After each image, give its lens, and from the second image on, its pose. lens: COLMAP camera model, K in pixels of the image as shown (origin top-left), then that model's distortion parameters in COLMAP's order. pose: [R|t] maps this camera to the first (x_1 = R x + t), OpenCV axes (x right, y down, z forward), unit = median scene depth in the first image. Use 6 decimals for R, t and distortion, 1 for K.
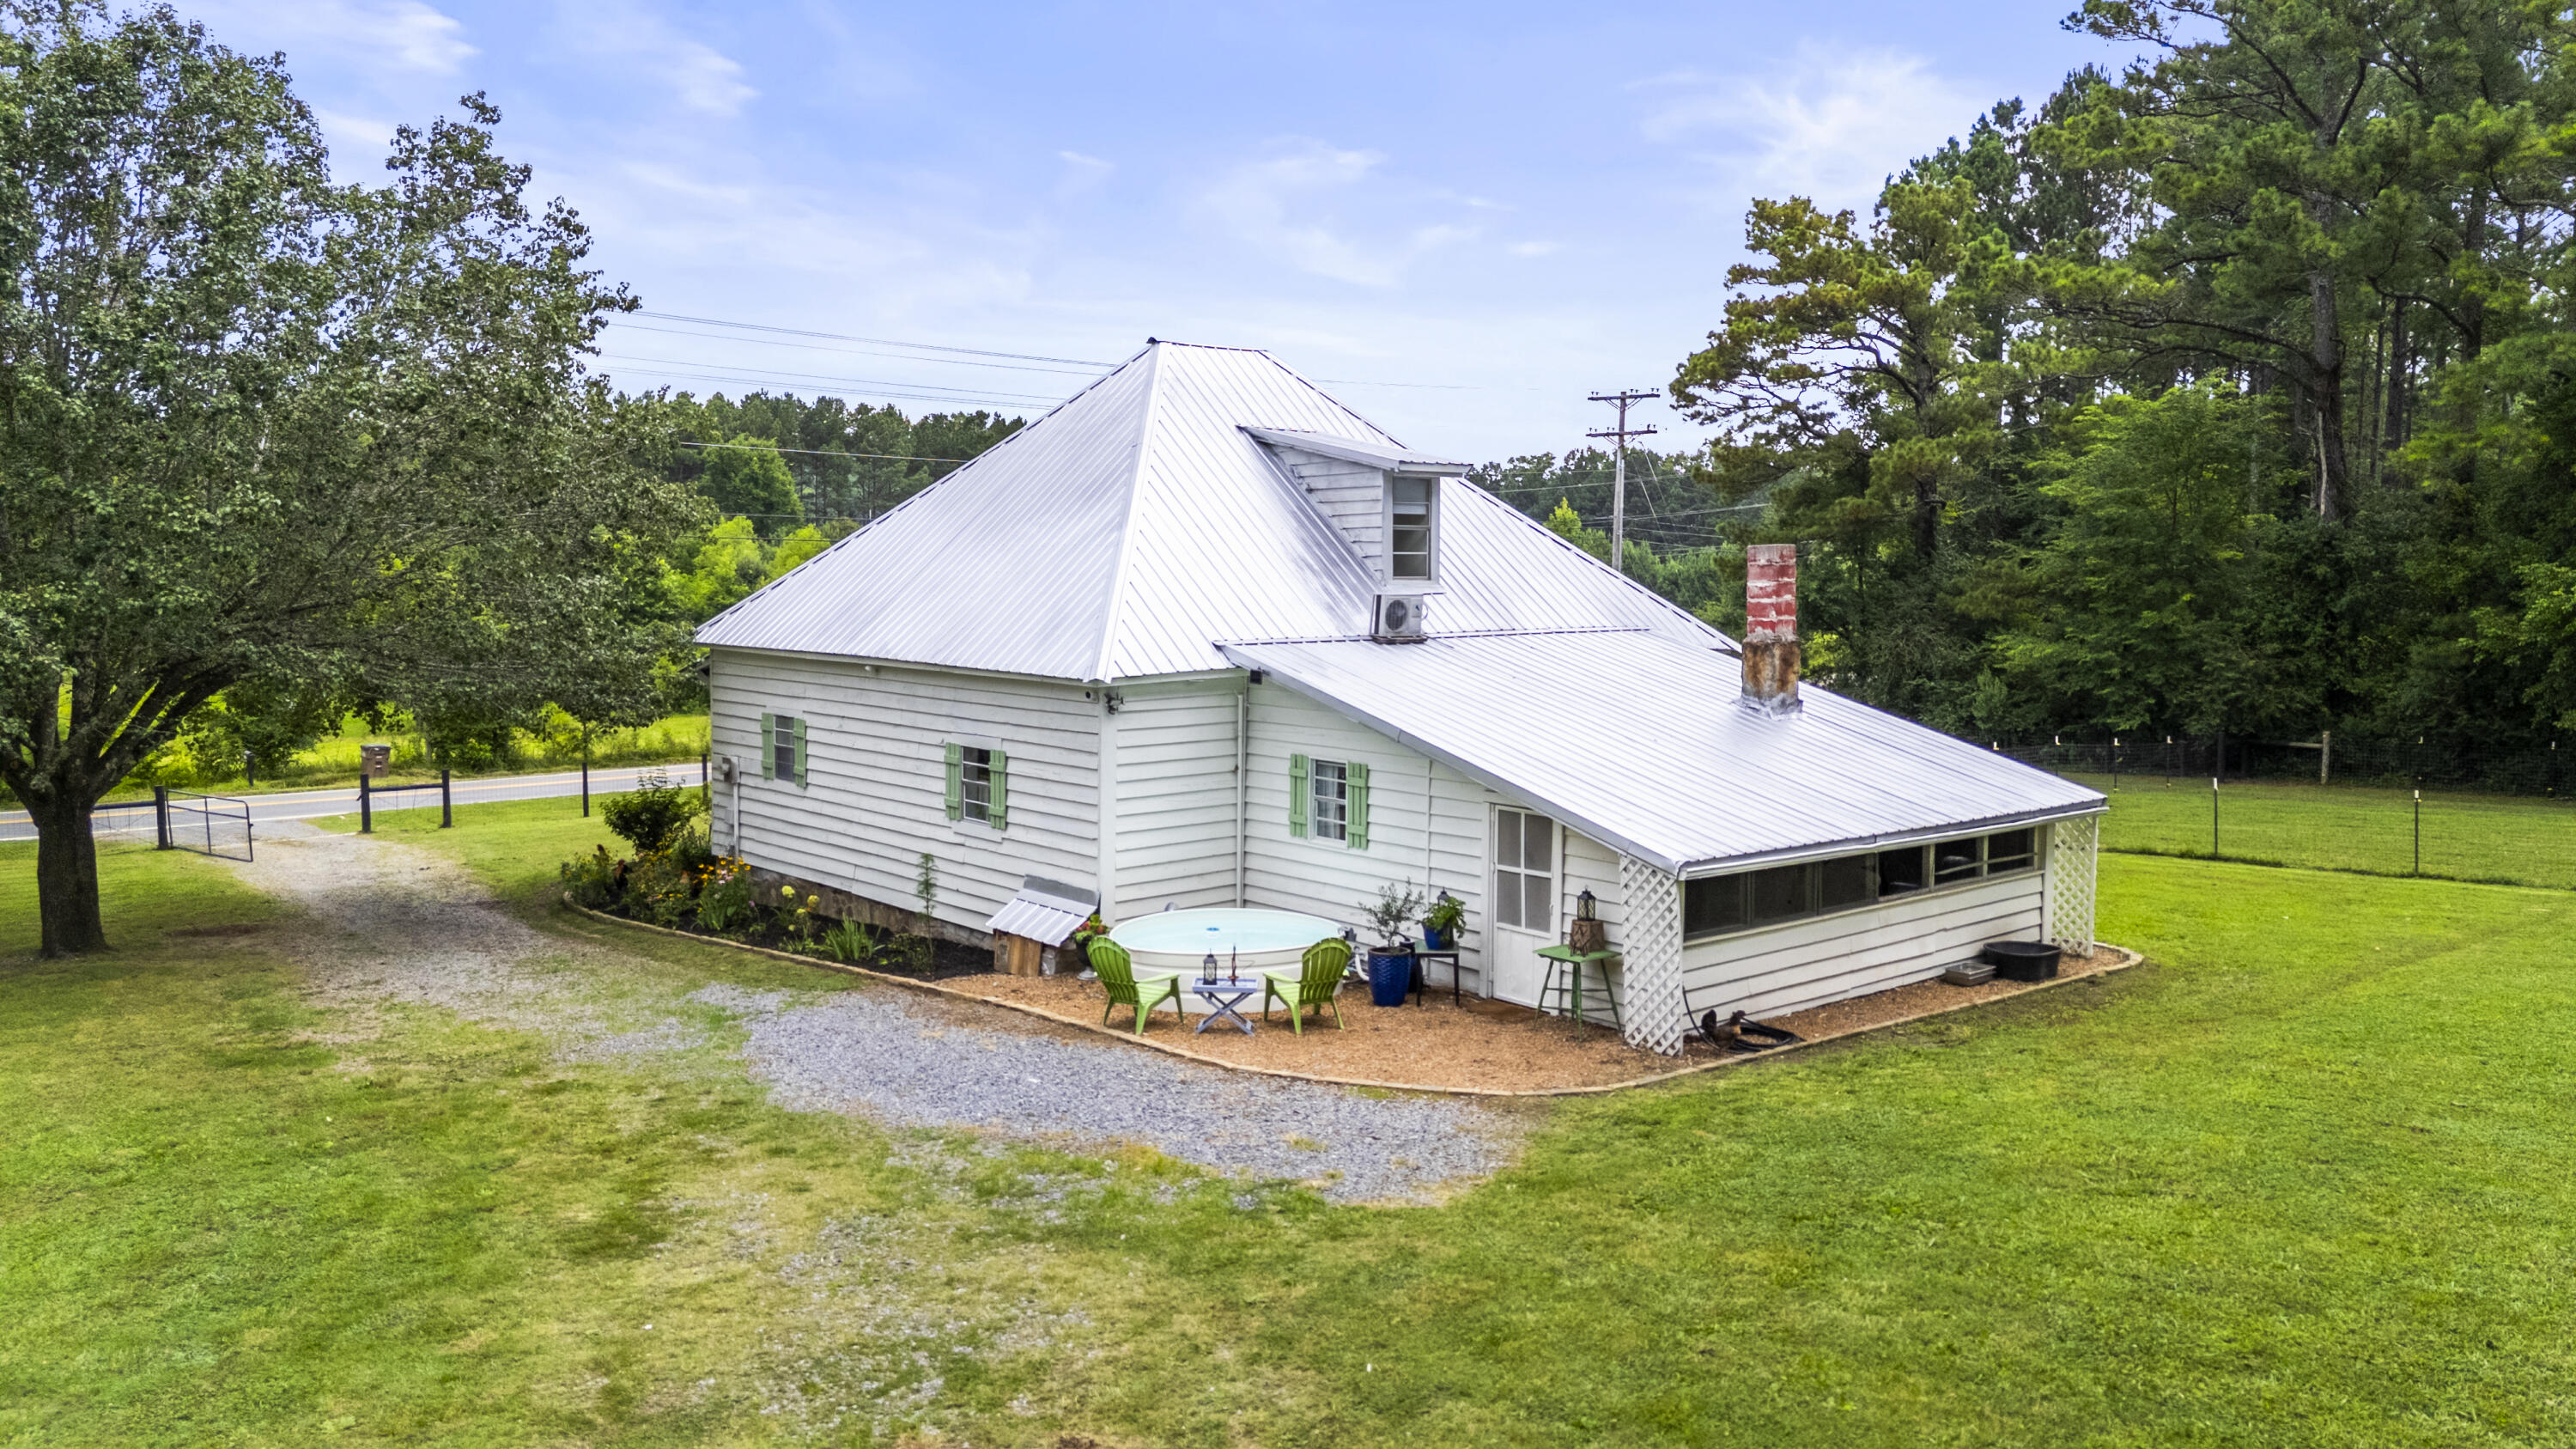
lens RADIAL K [[1887.2, 0, 1297.3], [0, 1887.2, 700.2], [0, 0, 1]] dist [0.068219, -0.055610]
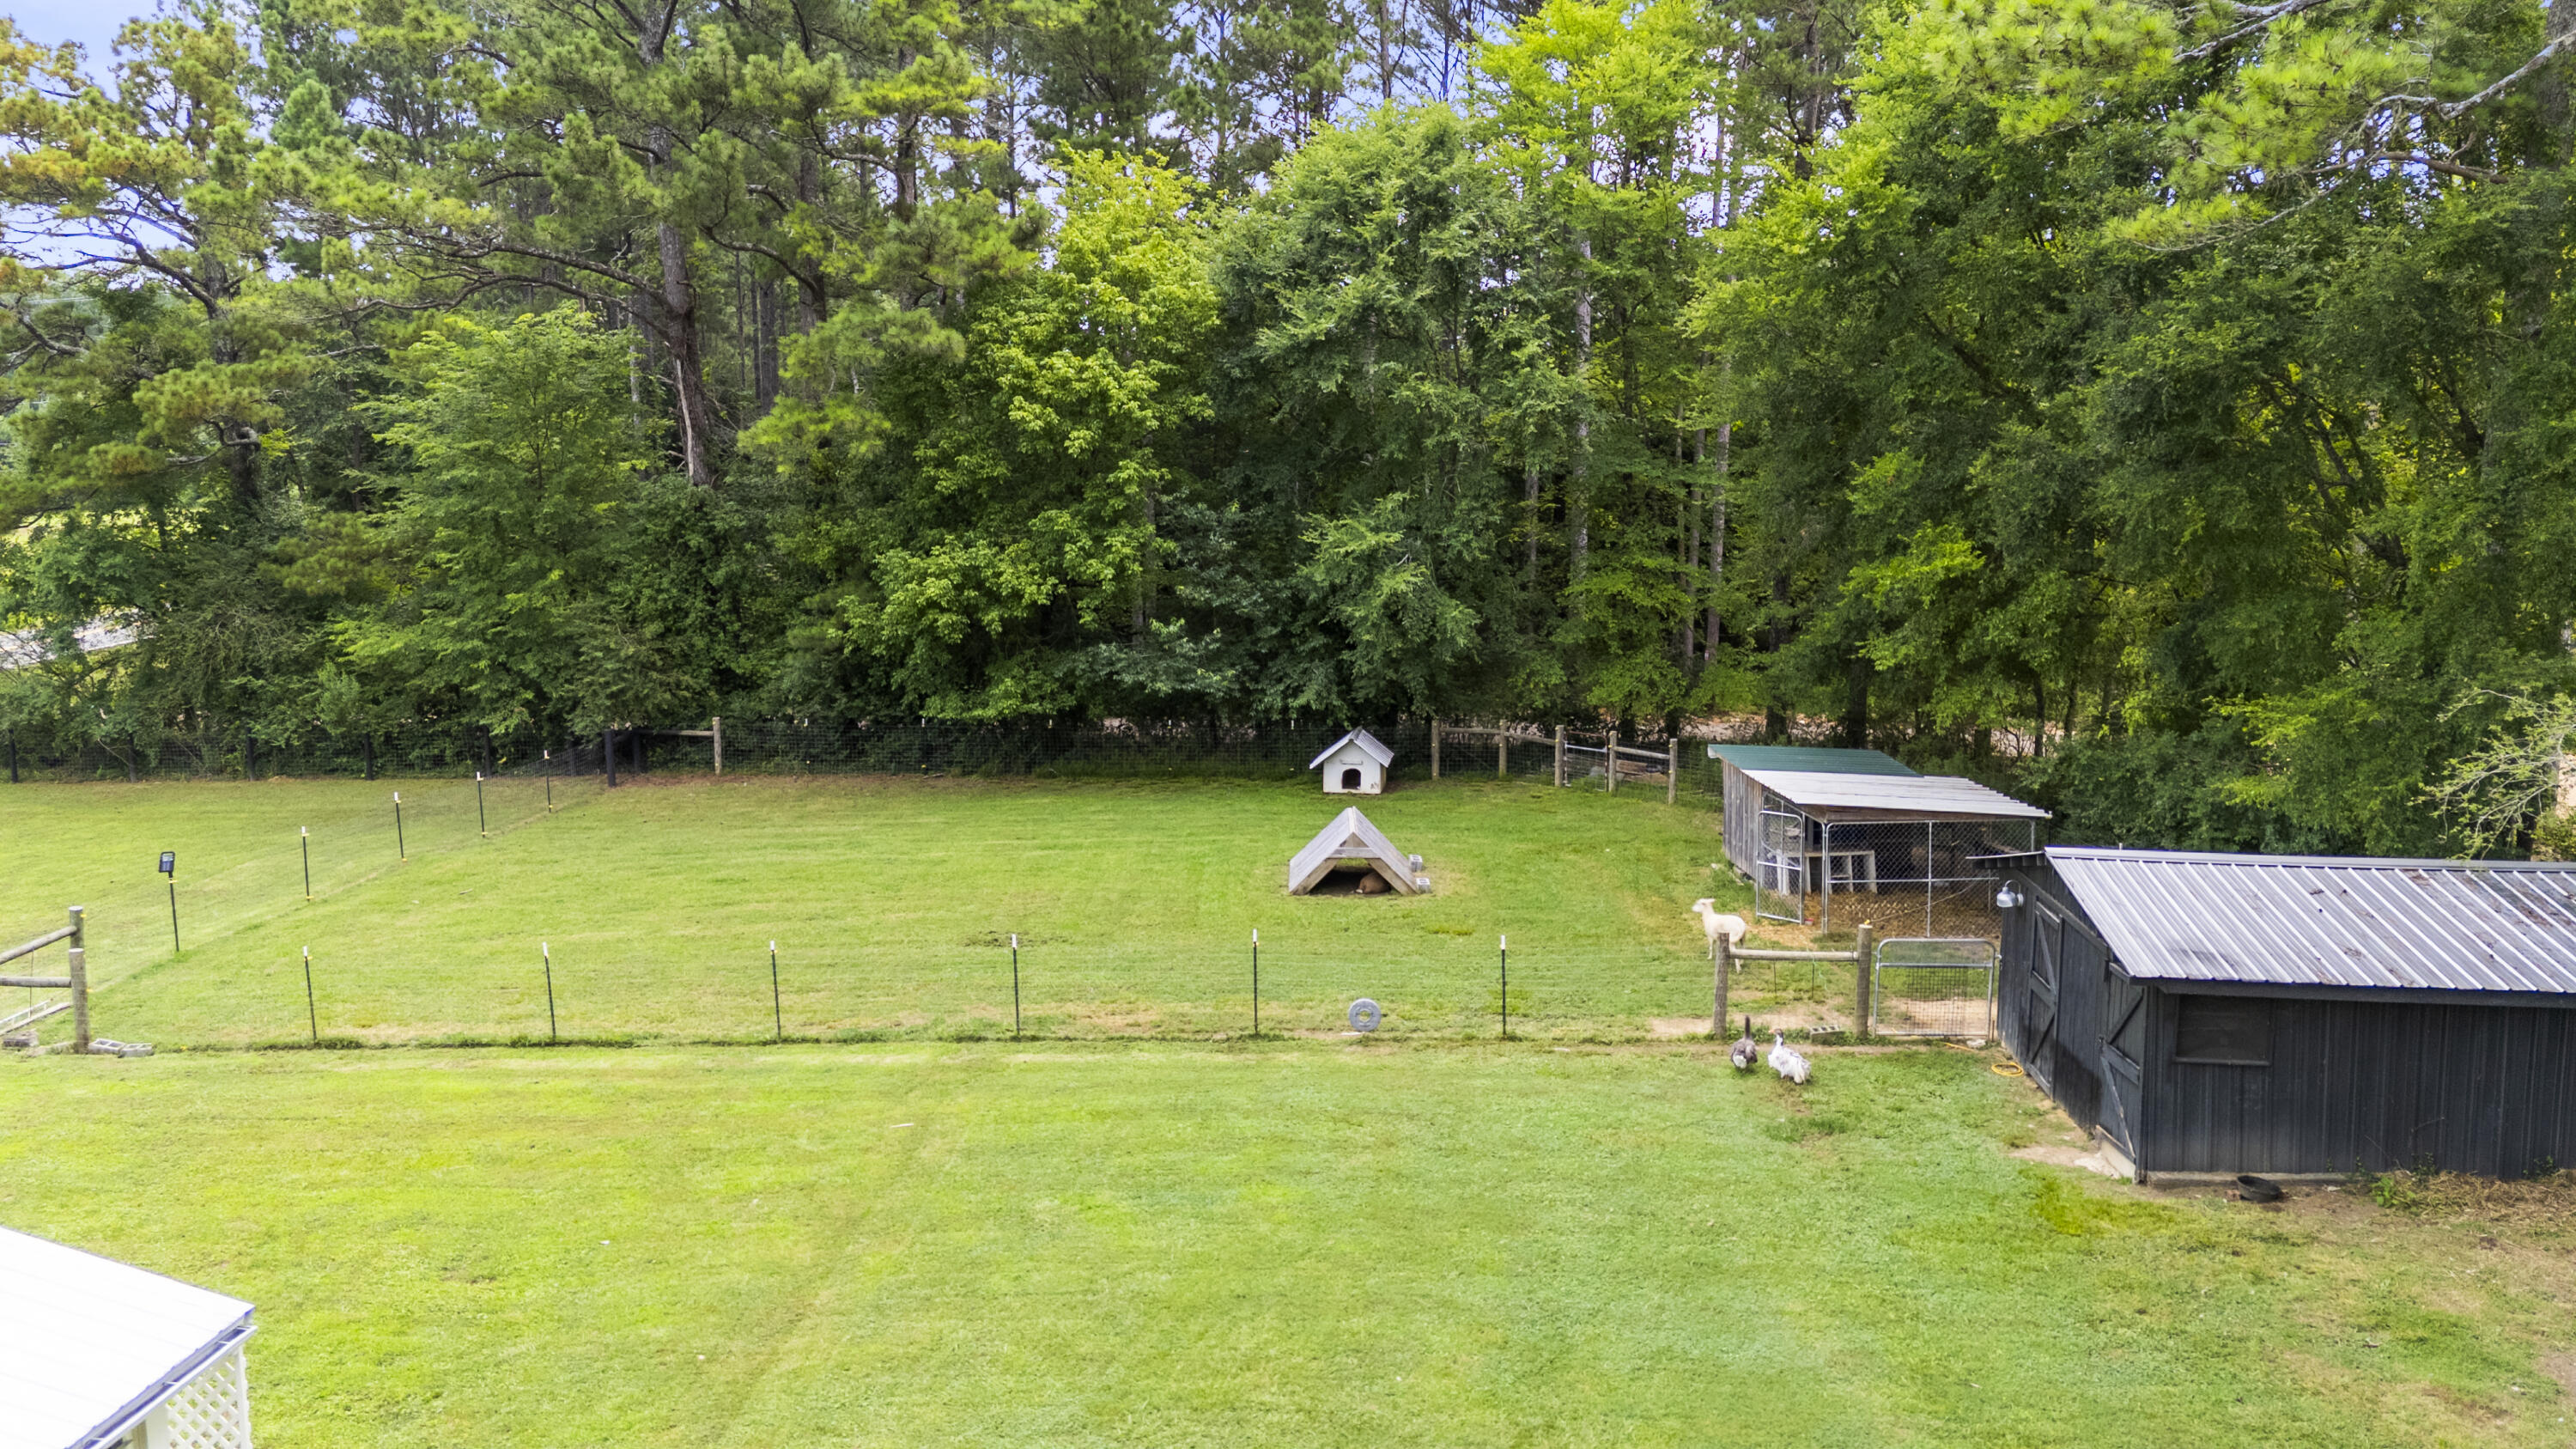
lens RADIAL K [[1887.2, 0, 1301.4], [0, 1887.2, 717.0], [0, 0, 1]] dist [0.068219, -0.055610]
pose [[0.717656, -0.118862, 0.686179, 0.124738], [0.053145, 0.991801, 0.116221, -0.083309], [-0.694367, -0.046939, 0.718088, 0.164026]]
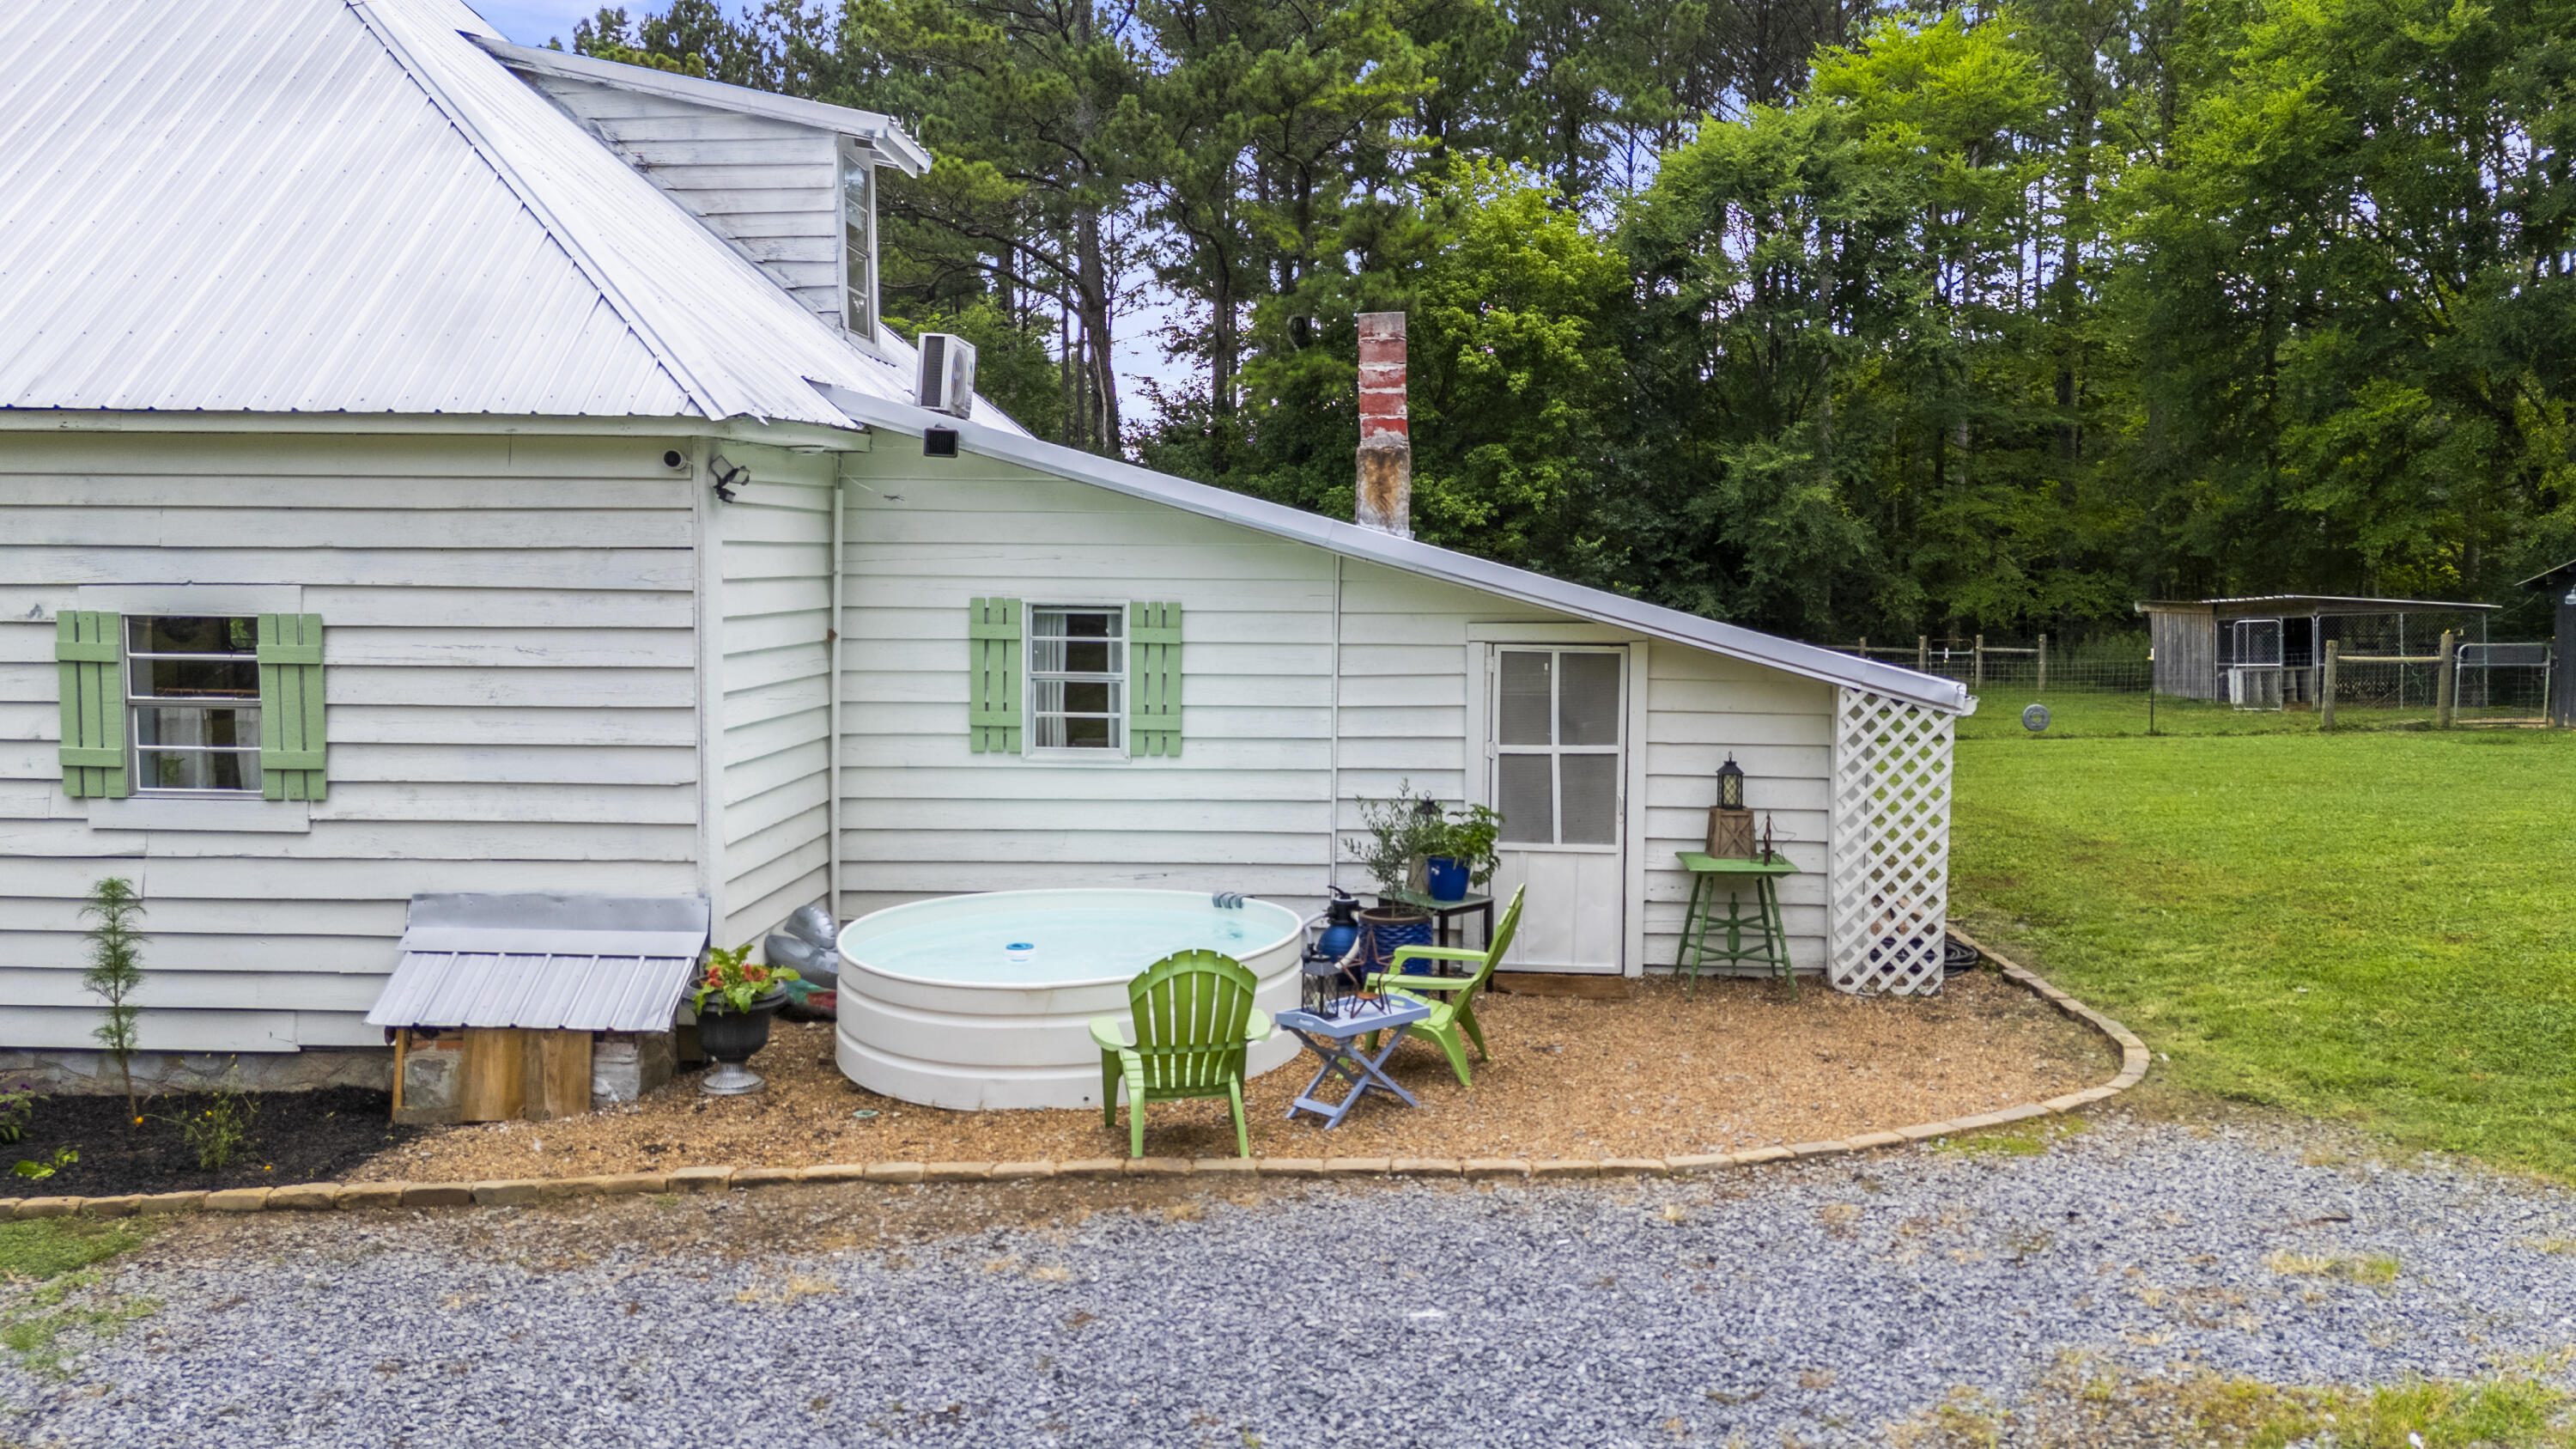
lens RADIAL K [[1887.2, 0, 1307.6], [0, 1887.2, 726.4], [0, 0, 1]] dist [0.068219, -0.055610]
pose [[0.697623, -0.064666, 0.713540, -0.136072], [0.053317, 0.997843, 0.038304, 0.020987], [-0.714478, 0.011322, 0.699566, 0.239656]]
